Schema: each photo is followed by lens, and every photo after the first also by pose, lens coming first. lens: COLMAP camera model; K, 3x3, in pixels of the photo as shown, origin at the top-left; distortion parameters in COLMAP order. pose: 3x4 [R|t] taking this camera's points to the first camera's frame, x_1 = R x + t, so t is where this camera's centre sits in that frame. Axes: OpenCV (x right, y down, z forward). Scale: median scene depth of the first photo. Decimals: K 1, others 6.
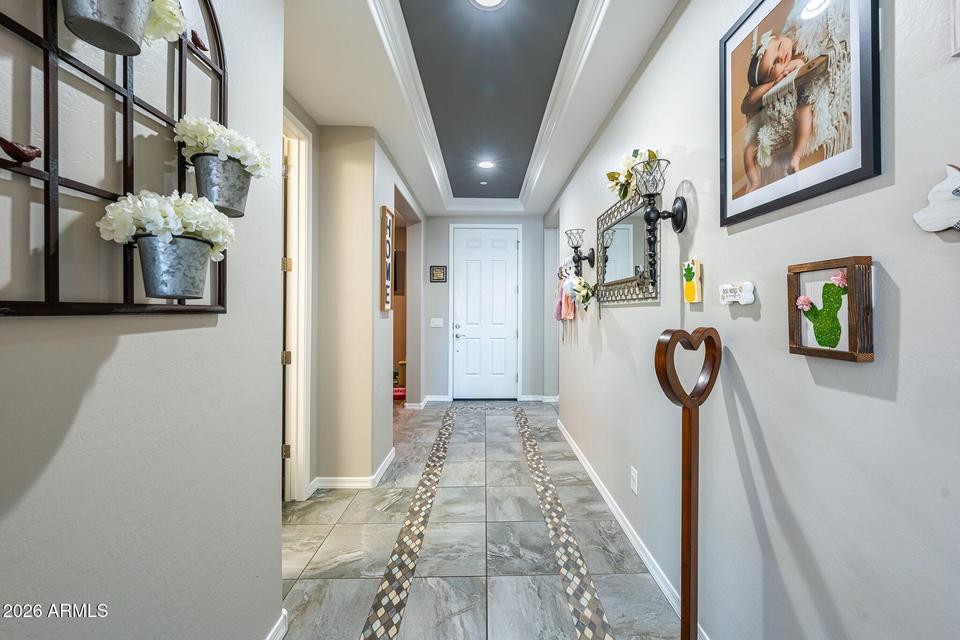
lens RADIAL K [[358.6, 0, 483.2], [0, 358.6, 310.7], [0, 0, 1]] dist [-0.000090, -0.000006]
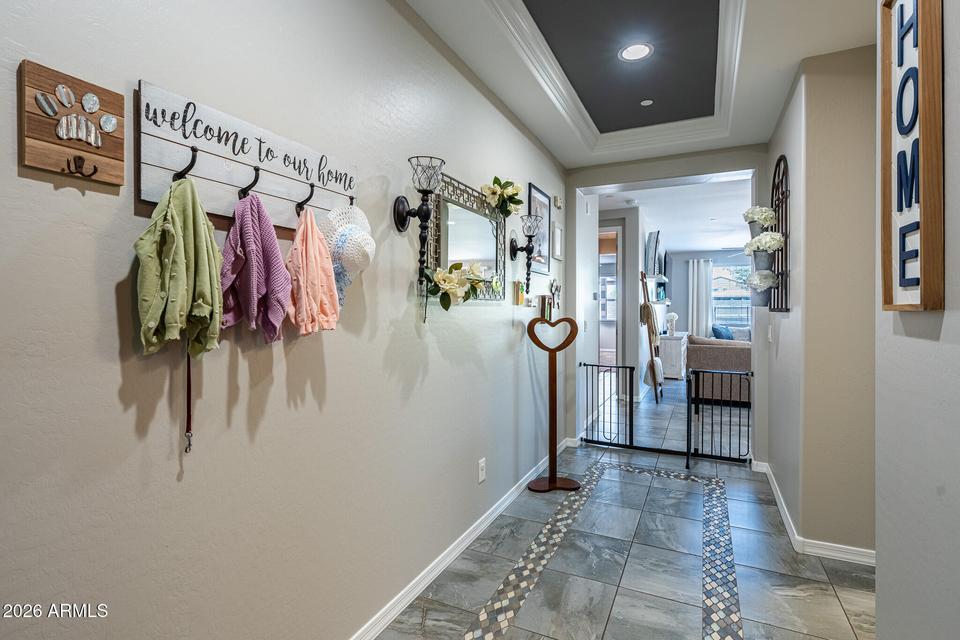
lens RADIAL K [[460.0, 0, 482.0], [0, 460.0, 316.0], [0, 0, 1]] dist [0.000086, 0.000108]
pose [[-0.900848, -0.008178, 0.434057, -0.163933], [-0.002725, 0.999909, 0.013184, -0.004783], [-0.434126, 0.010694, -0.900789, 2.168003]]
